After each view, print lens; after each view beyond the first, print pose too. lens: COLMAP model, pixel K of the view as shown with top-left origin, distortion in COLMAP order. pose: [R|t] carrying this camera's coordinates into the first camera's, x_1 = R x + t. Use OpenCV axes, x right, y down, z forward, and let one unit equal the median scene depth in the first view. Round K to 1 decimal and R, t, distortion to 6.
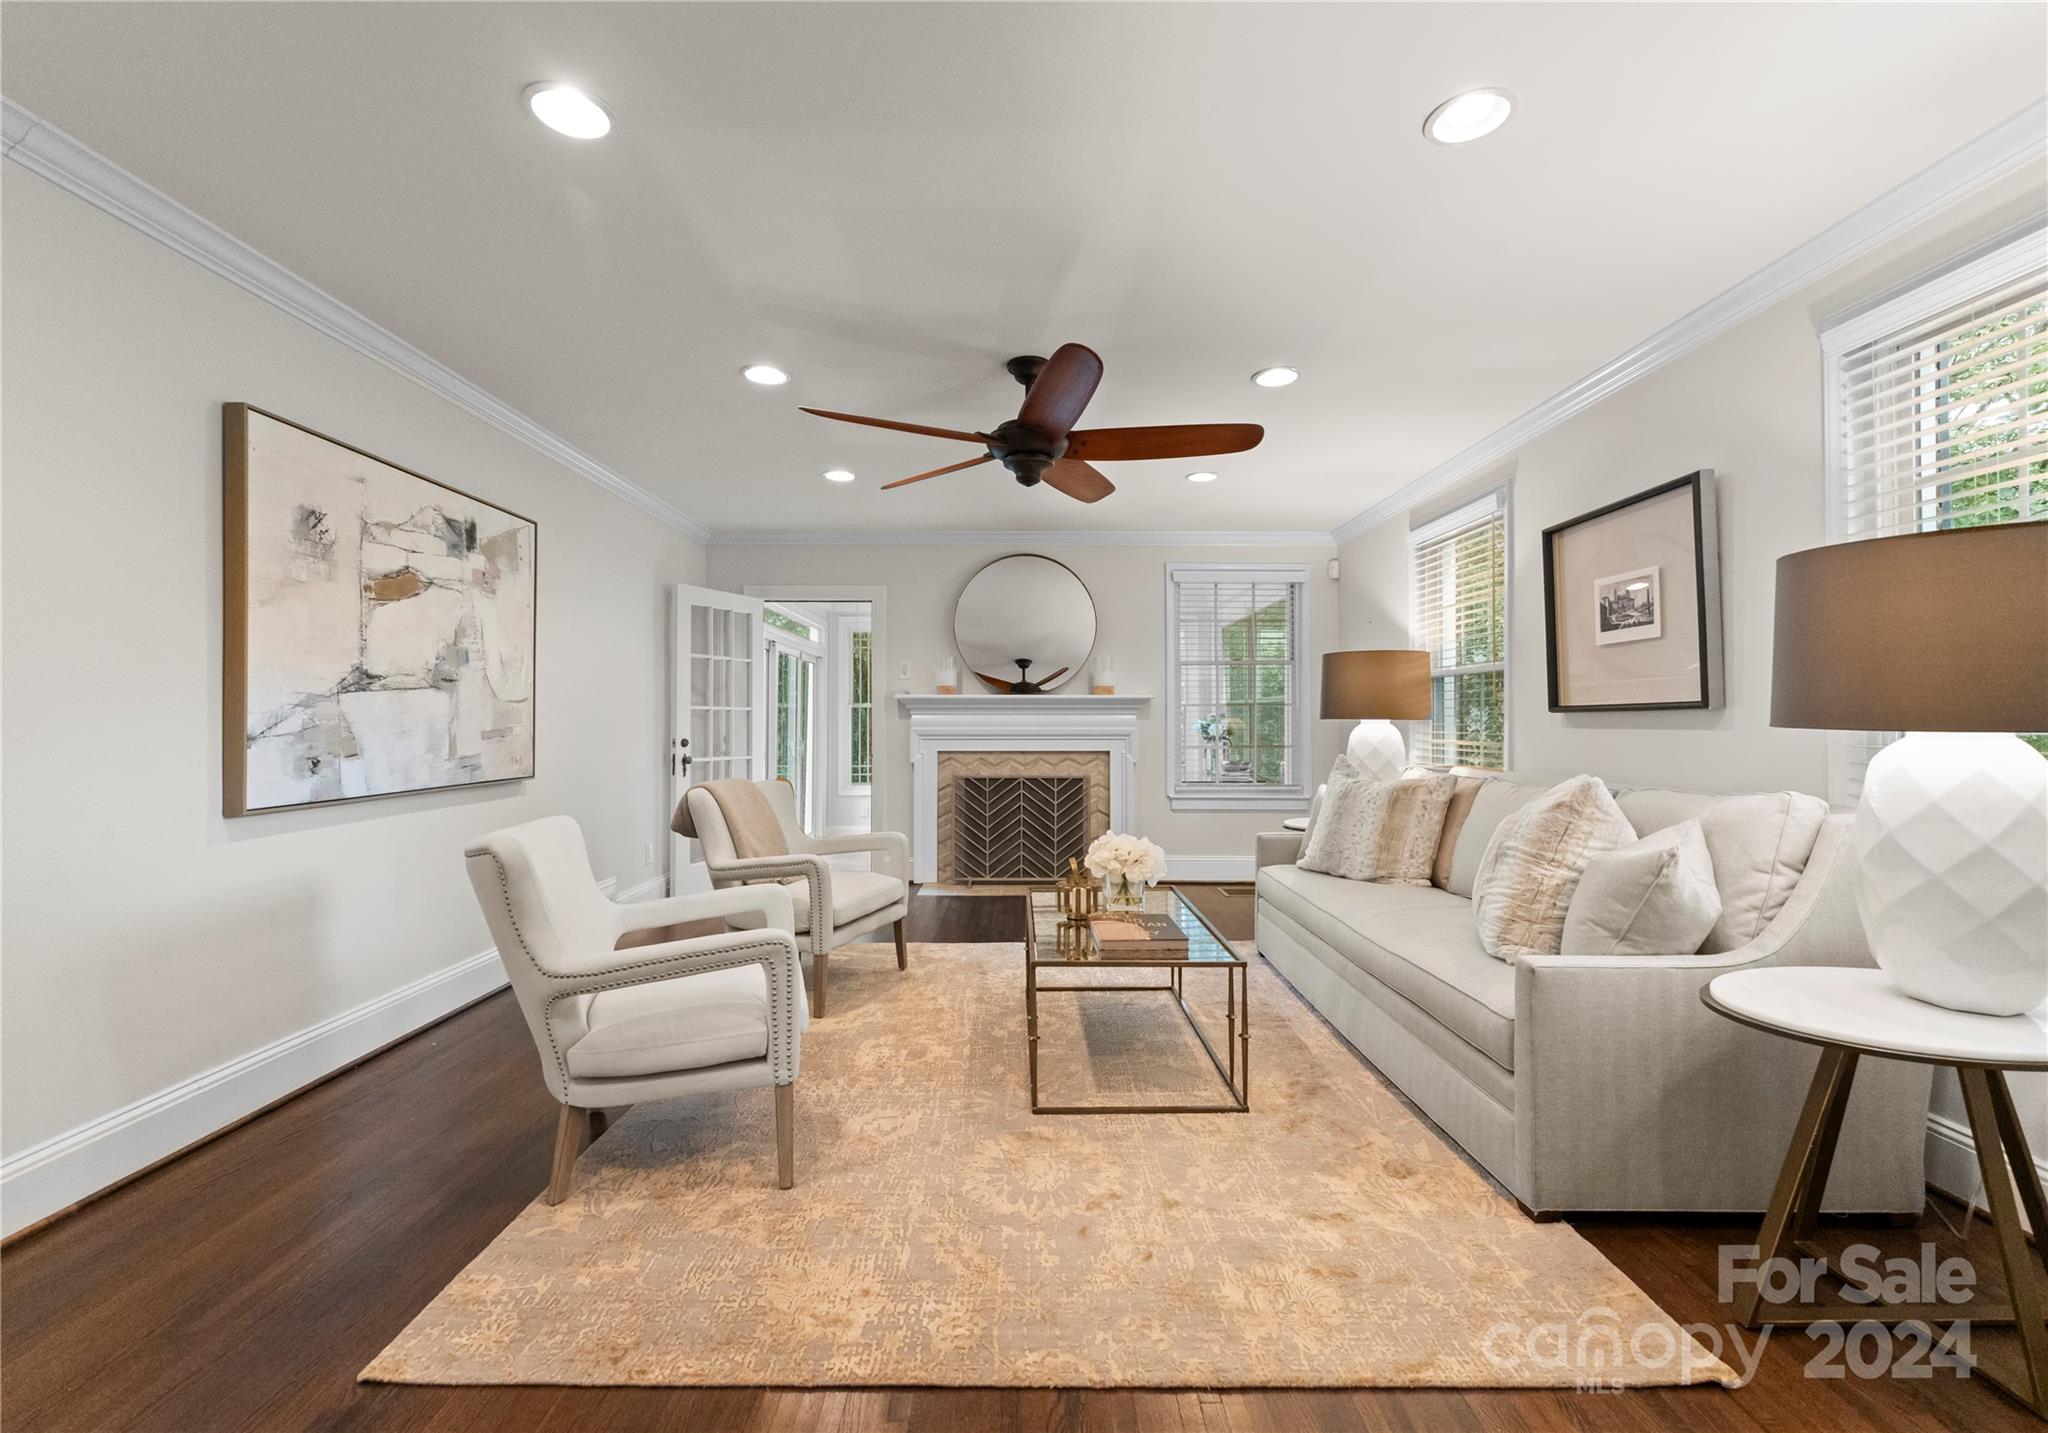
lens RADIAL K [[871.6, 0, 1036.0], [0, 871.6, 715.3], [0, 0, 1]] dist [-0.001645, -0.000963]
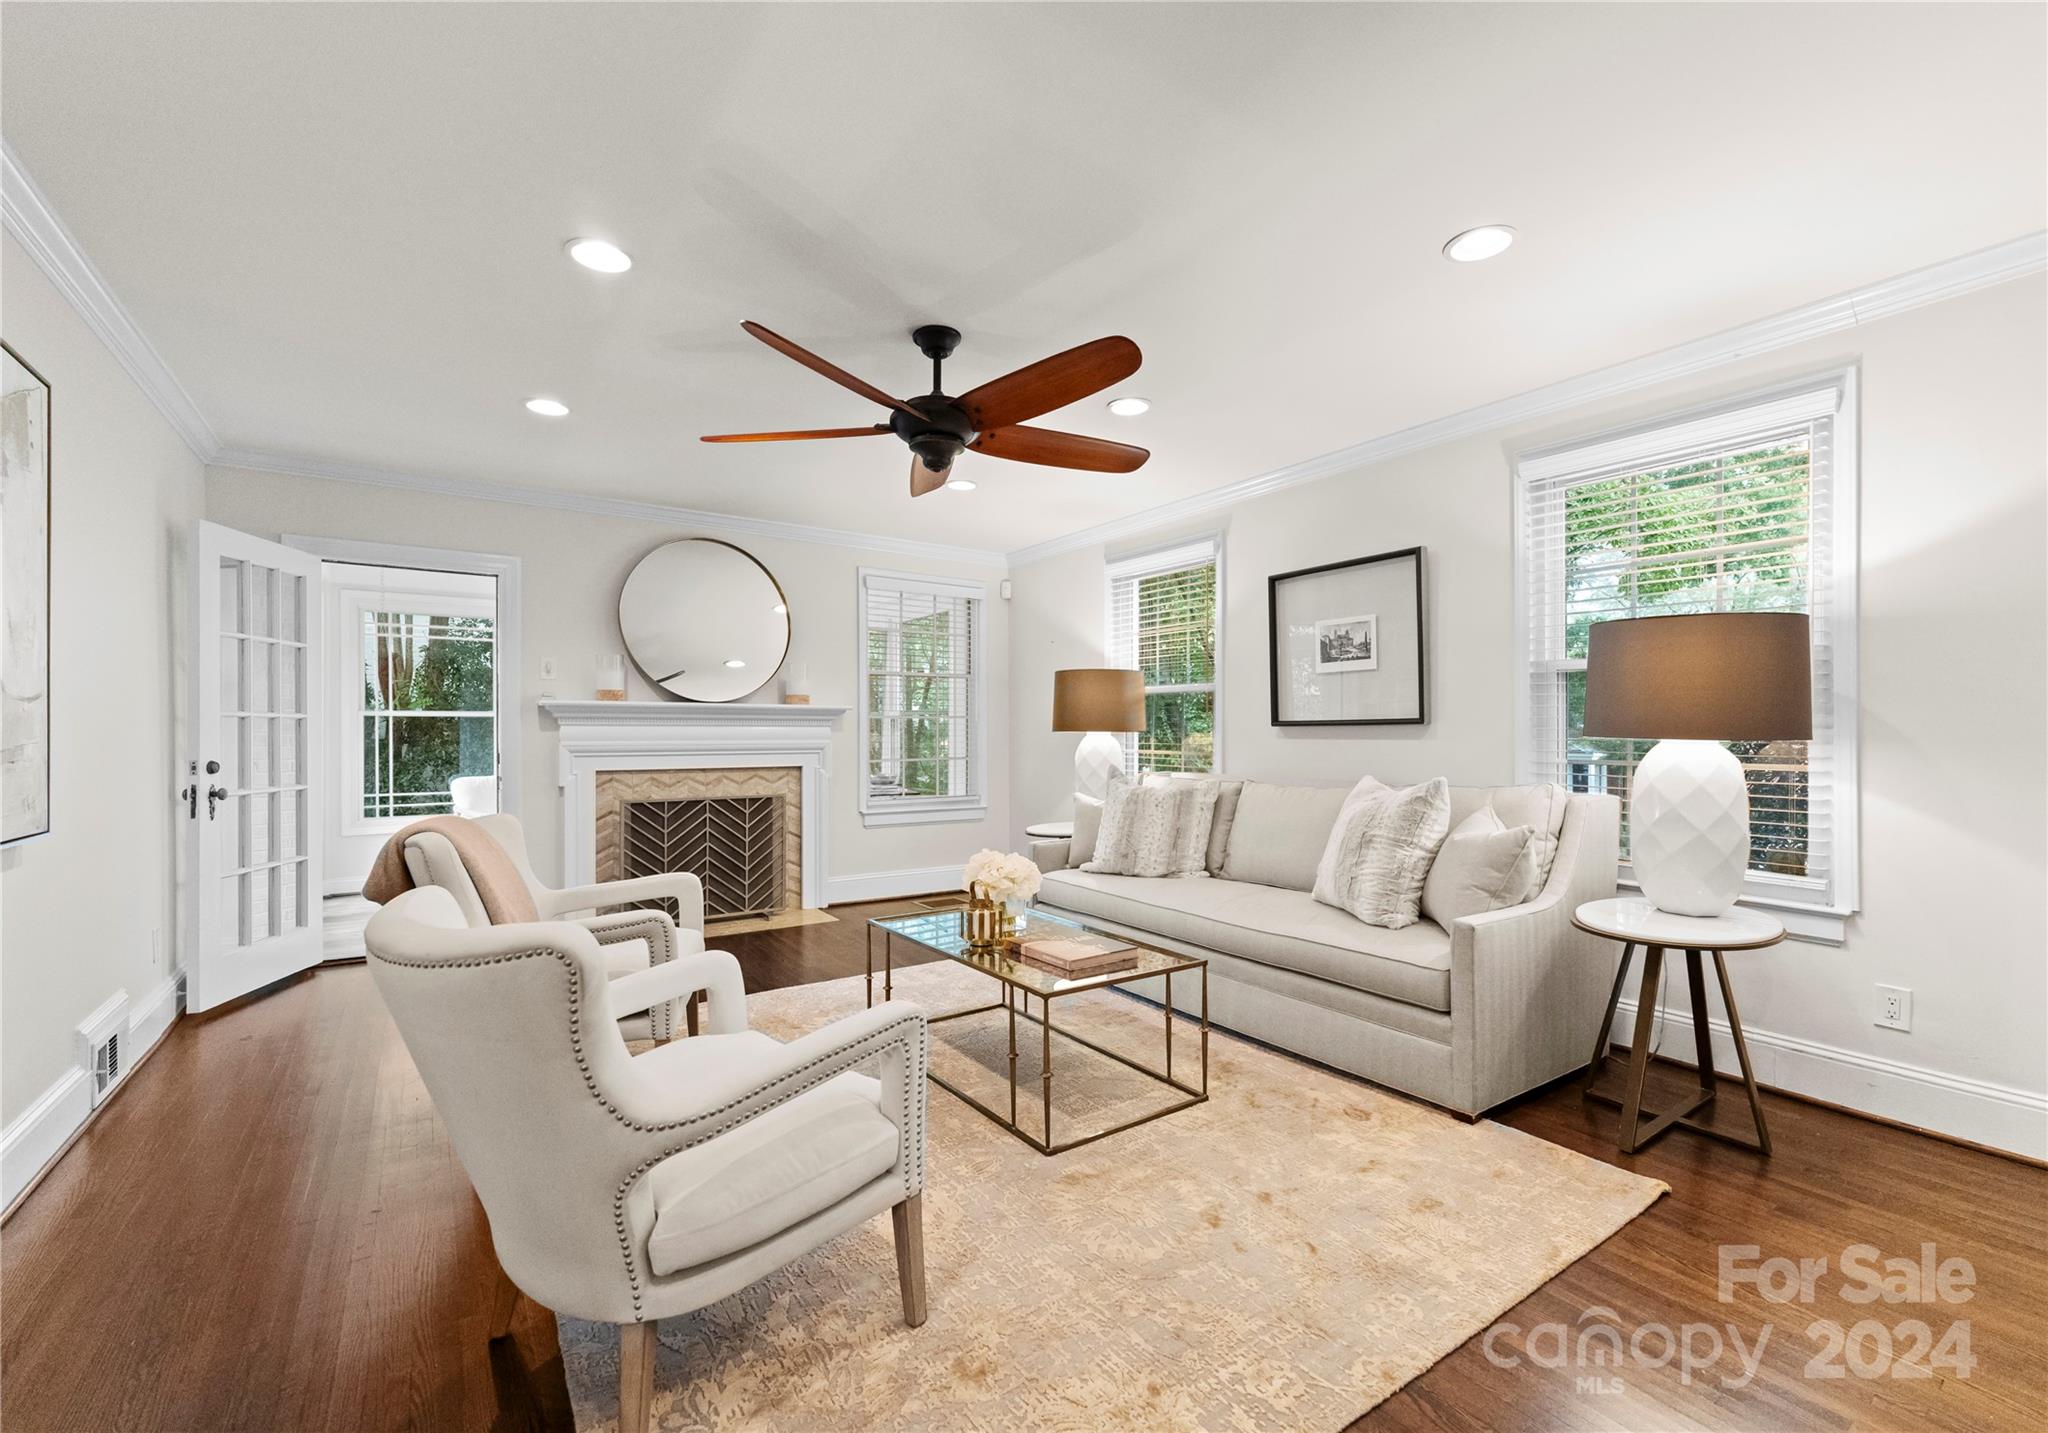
lens RADIAL K [[871.6, 0, 1051.1], [0, 871.6, 742.5], [0, 0, 1]] dist [-0.001645, -0.000963]
pose [[0.826171, -0.006406, 0.563382, -0.387820], [-0.003144, 0.999867, 0.015980, 0.001003], [-0.563410, -0.014974, 0.826042, 0.176551]]
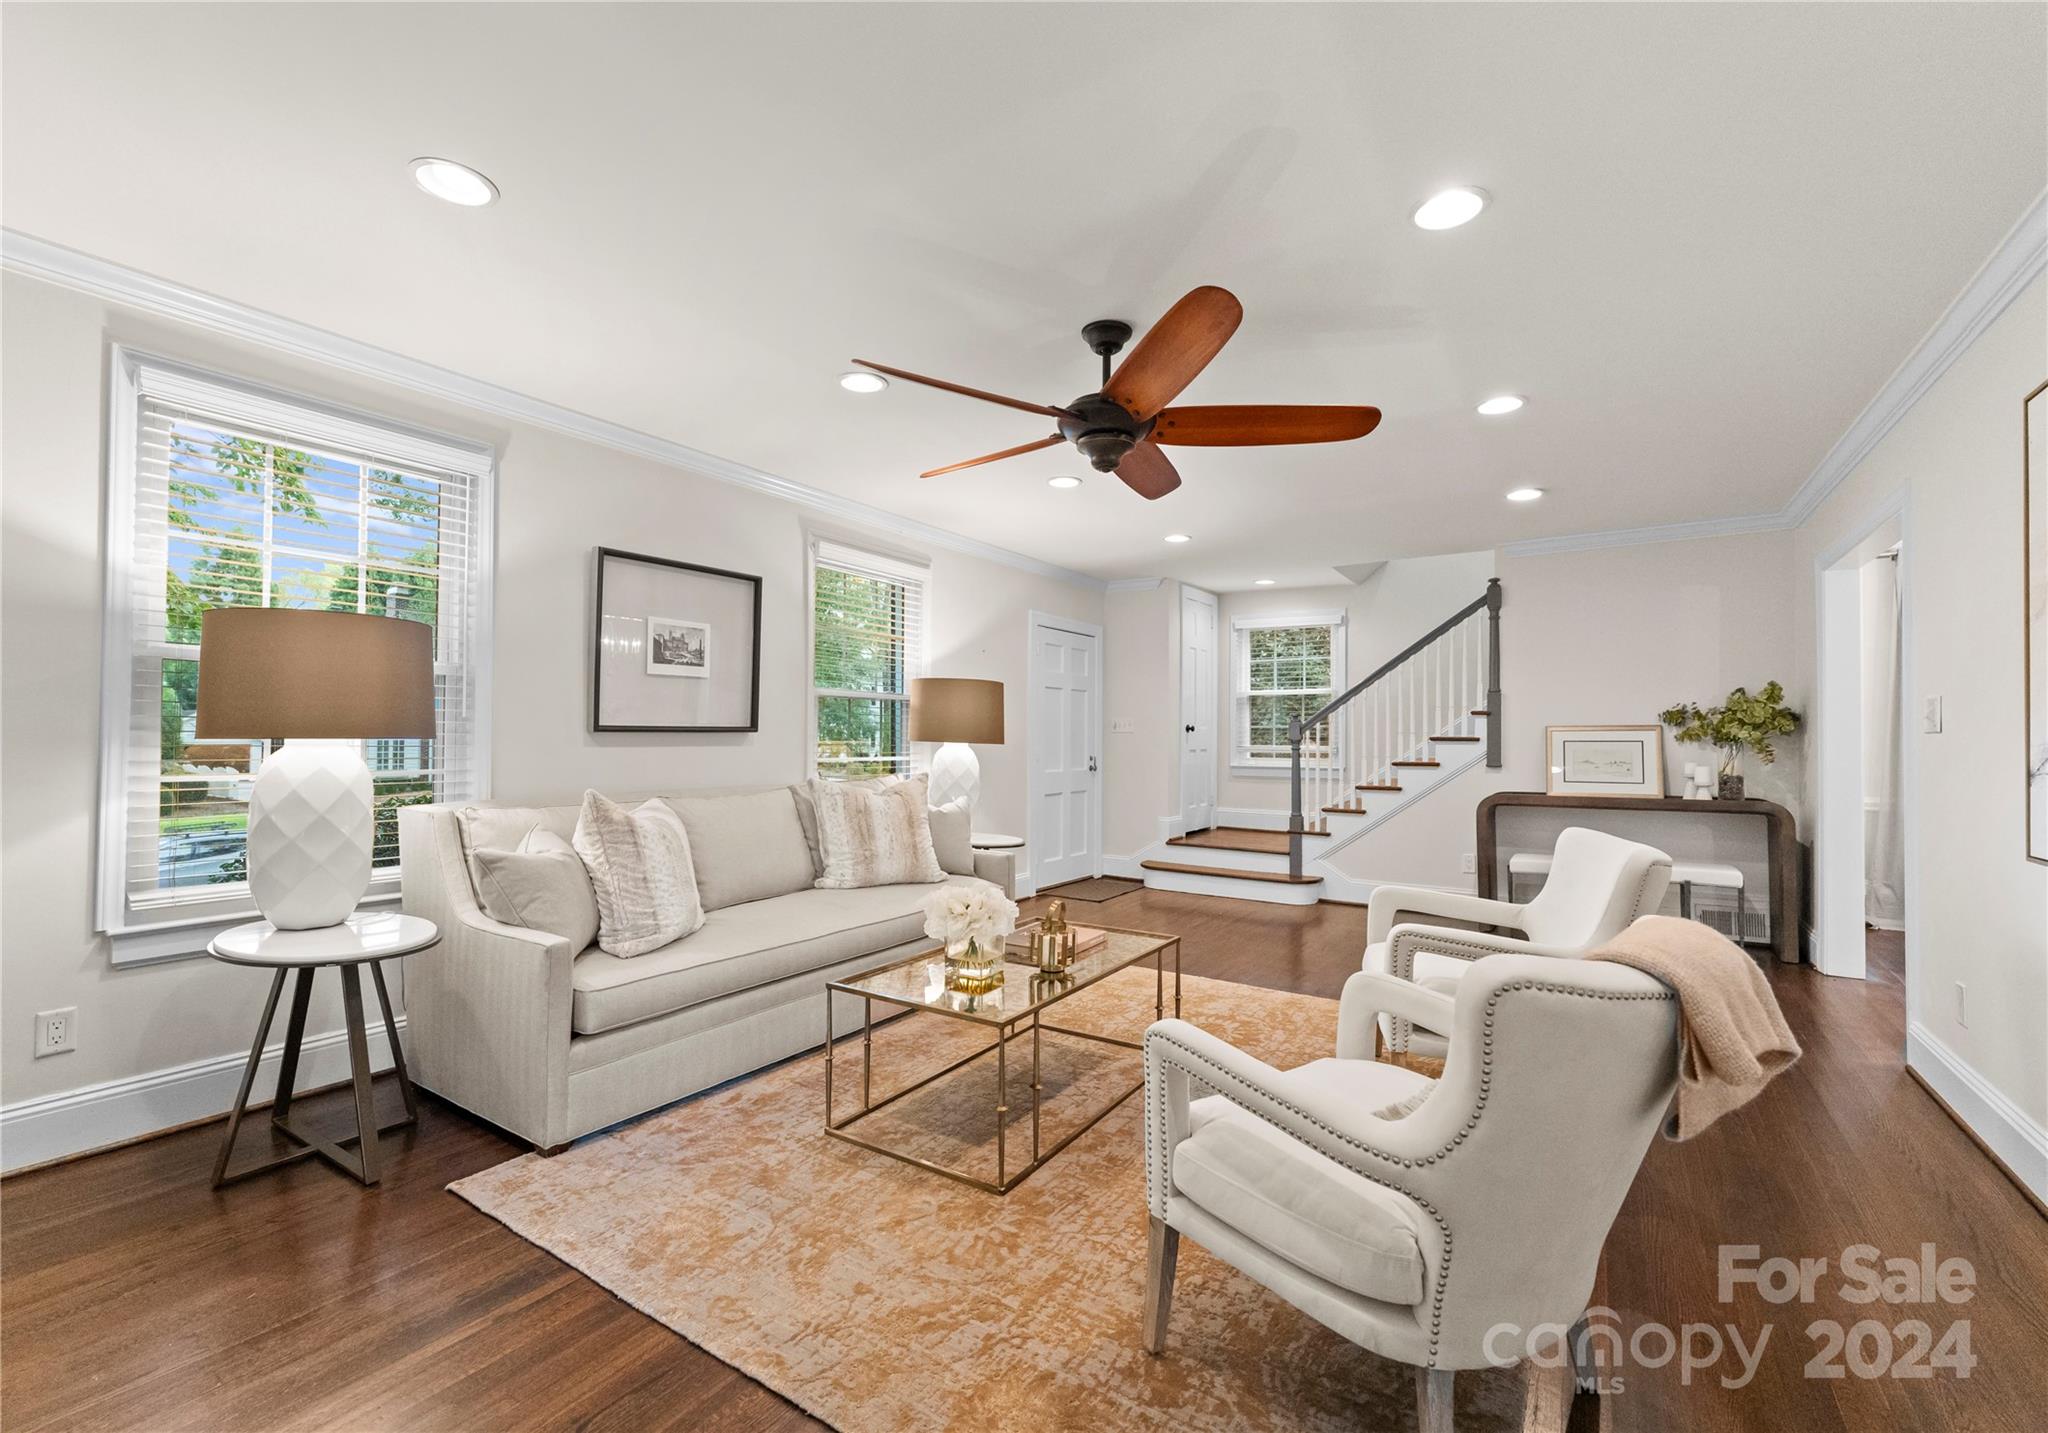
lens RADIAL K [[871.6, 0, 1035.2], [0, 871.6, 713.8], [0, 0, 1]] dist [-0.001645, -0.000963]
pose [[-0.831318, 0.012419, 0.555658, -0.405885], [-0.006472, 0.999466, -0.032021, 0.005057], [-0.555759, -0.030216, -0.830794, 1.676858]]
